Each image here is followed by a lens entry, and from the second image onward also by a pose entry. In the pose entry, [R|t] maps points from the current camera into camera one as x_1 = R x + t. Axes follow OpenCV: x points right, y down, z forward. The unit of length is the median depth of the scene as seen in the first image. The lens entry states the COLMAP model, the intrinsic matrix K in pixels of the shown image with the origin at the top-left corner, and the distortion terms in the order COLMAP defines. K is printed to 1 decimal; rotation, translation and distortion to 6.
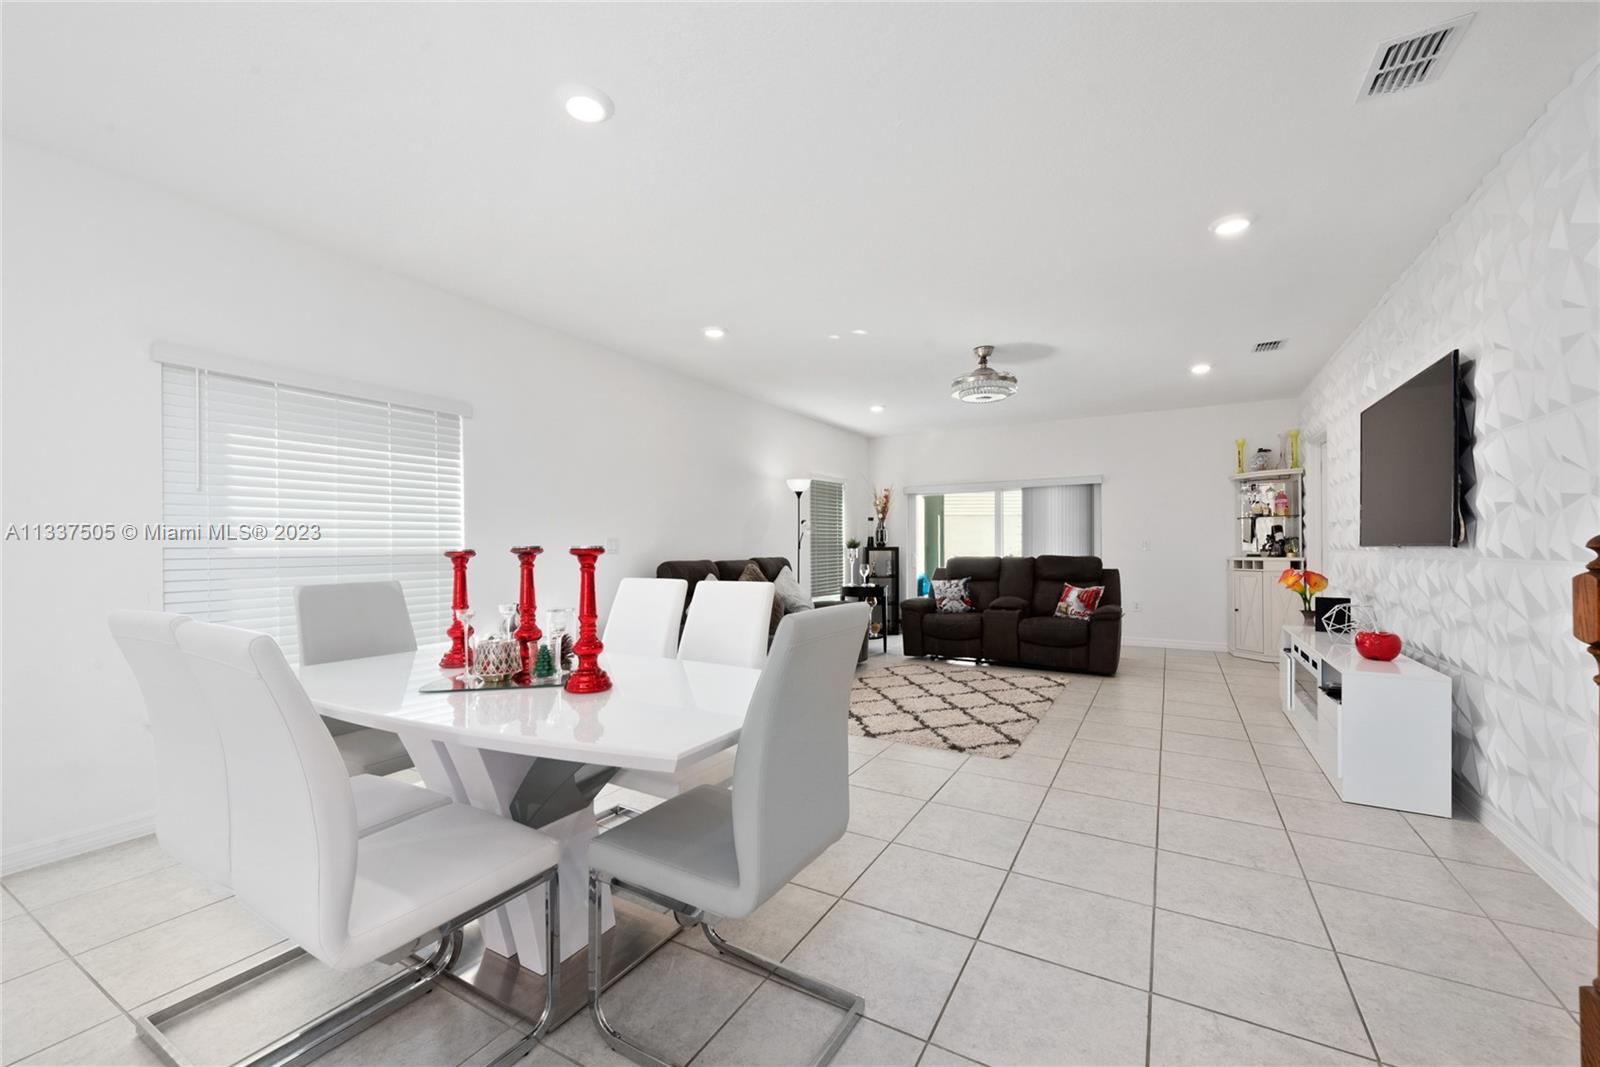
lens RADIAL K [[636.0, 0, 799.7], [0, 636.0, 549.2], [0, 0, 1]] dist [0.014955, -0.000026]
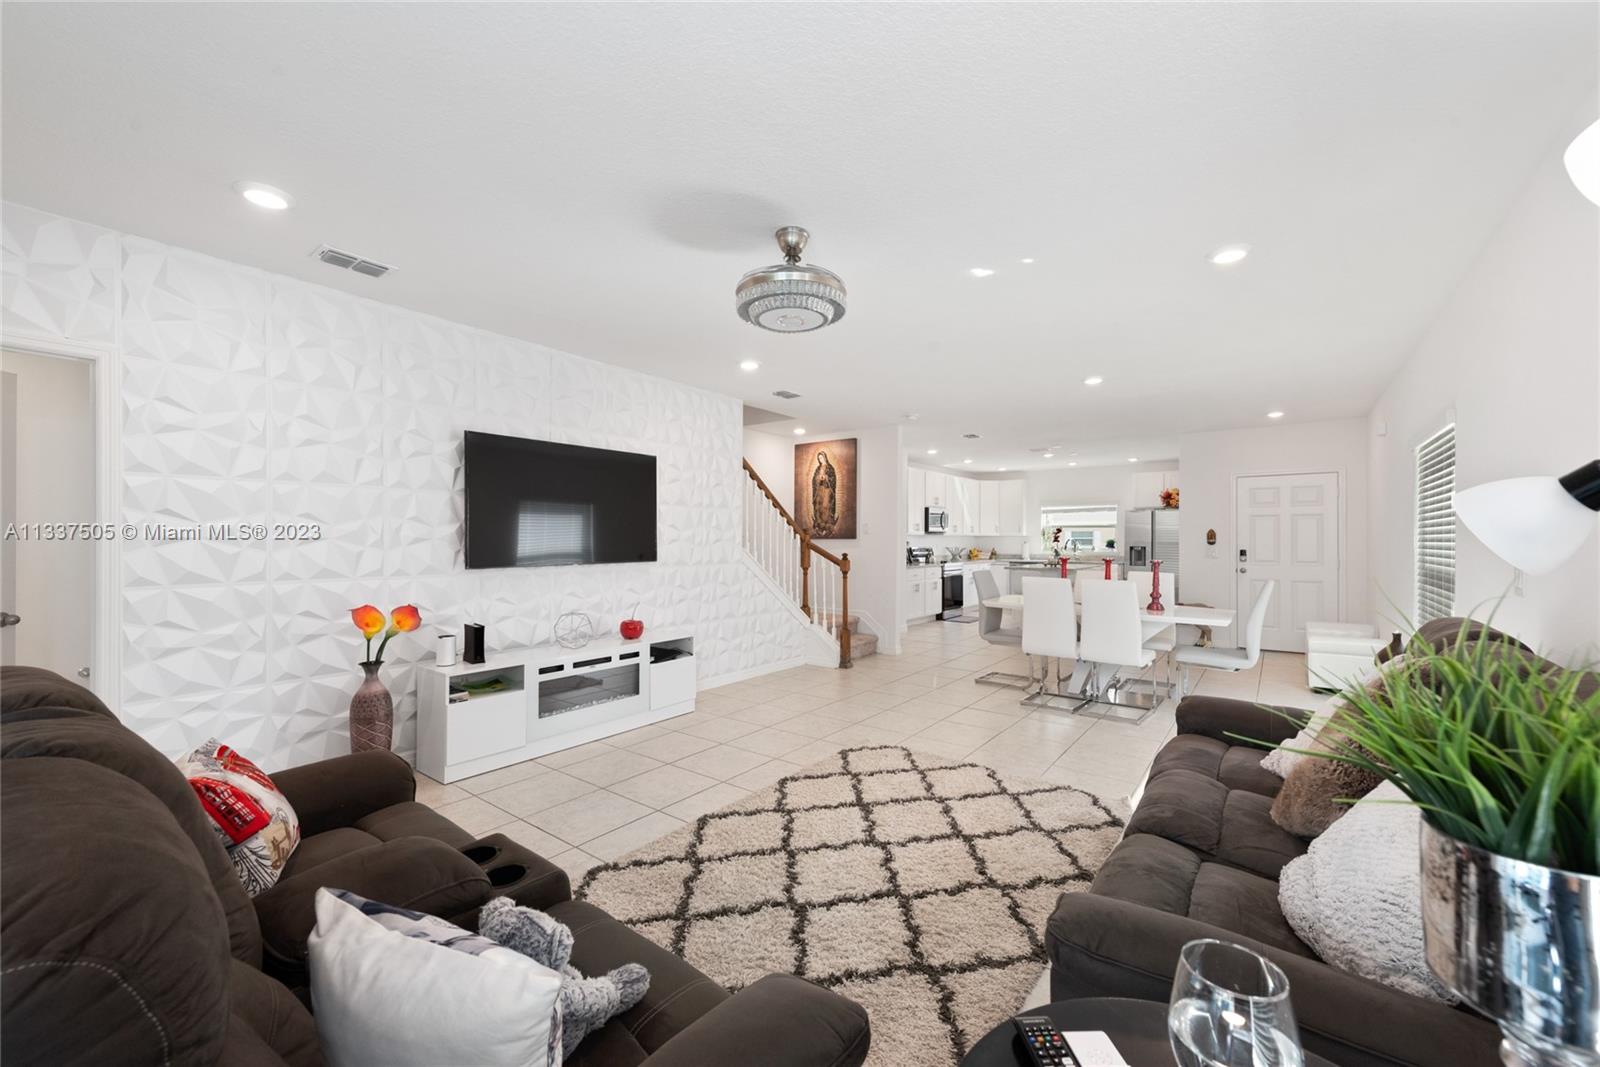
lens RADIAL K [[625.6, 0, 802.1], [0, 625.6, 540.3], [0, 0, 1]] dist [0.015185, -0.005127]
pose [[-0.992278, 0.004407, 0.123955, 0.159374], [0.004946, 0.999980, 0.004041, -0.031092], [-0.123935, 0.004623, -0.992280, 1.185574]]
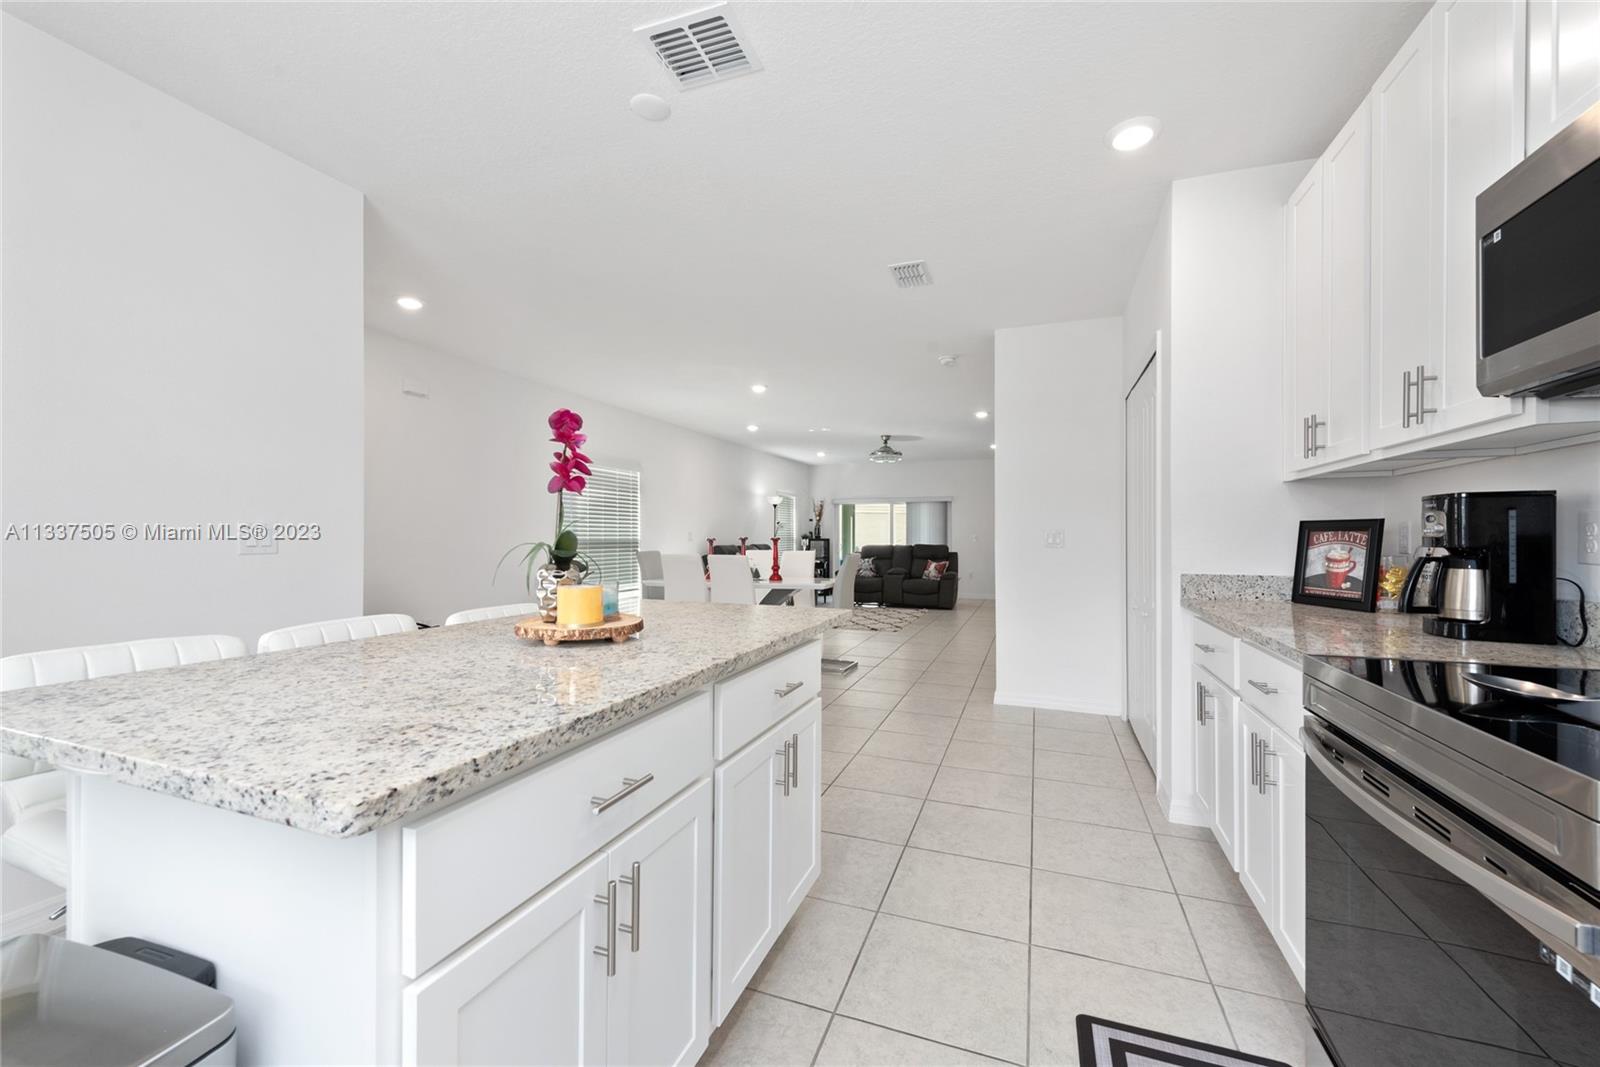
lens RADIAL K [[625.6, 0, 802.1], [0, 625.6, 540.3], [0, 0, 1]] dist [0.015185, -0.005127]
pose [[0.986486, 0.006345, 0.163722, -0.205924], [-0.006673, 0.999977, 0.001451, -0.001457], [-0.163709, -0.002524, 0.986505, -0.632692]]
